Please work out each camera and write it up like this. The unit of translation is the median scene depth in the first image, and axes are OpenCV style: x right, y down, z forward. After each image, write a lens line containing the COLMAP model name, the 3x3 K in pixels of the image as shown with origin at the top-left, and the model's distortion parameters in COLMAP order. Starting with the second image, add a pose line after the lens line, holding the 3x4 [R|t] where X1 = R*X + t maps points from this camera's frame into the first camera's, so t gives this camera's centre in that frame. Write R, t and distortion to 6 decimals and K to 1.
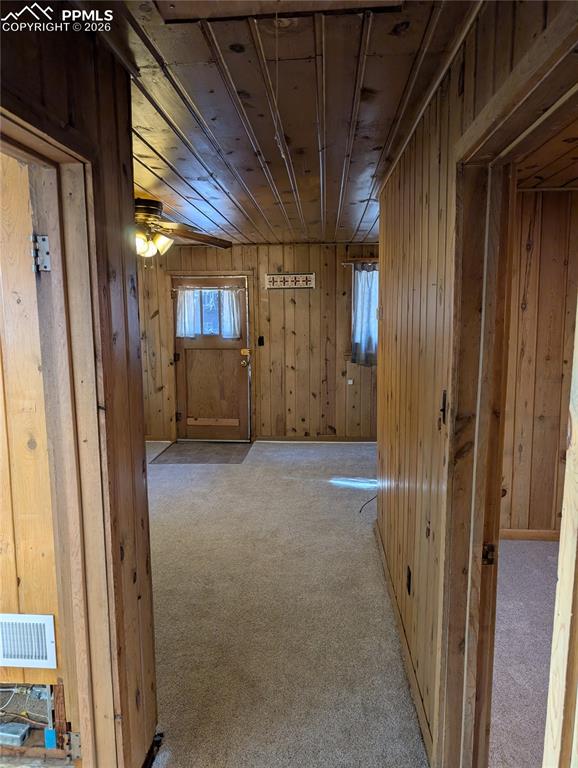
lens RADIAL K [[554.5, 0, 287.9], [0, 554.5, 385.4], [0, 0, 1]] dist [0.015484, -0.011769]
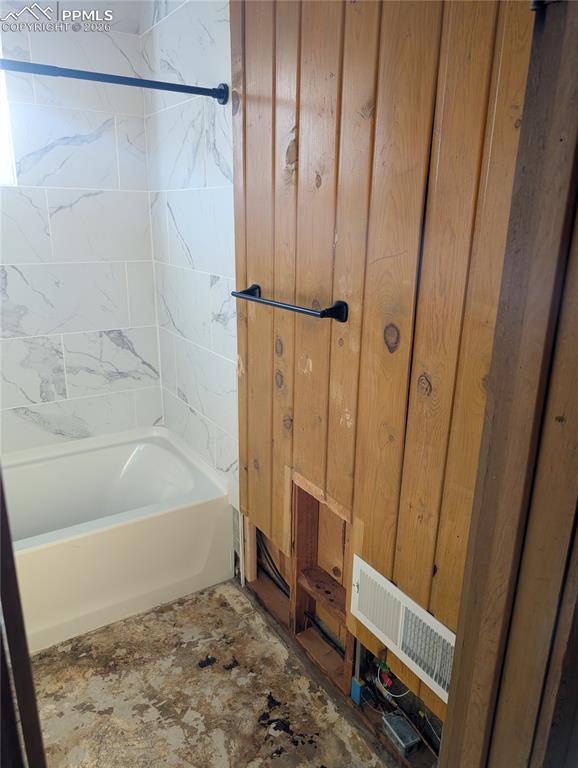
lens RADIAL K [[554.5, 0, 287.9], [0, 554.5, 385.4], [0, 0, 1]] dist [0.015484, -0.011769]
pose [[0.603361, 0.254934, -0.755622, -0.174788], [-0.123511, 0.965966, 0.227278, -0.000040], [0.787846, -0.043804, 0.614313, 0.582517]]
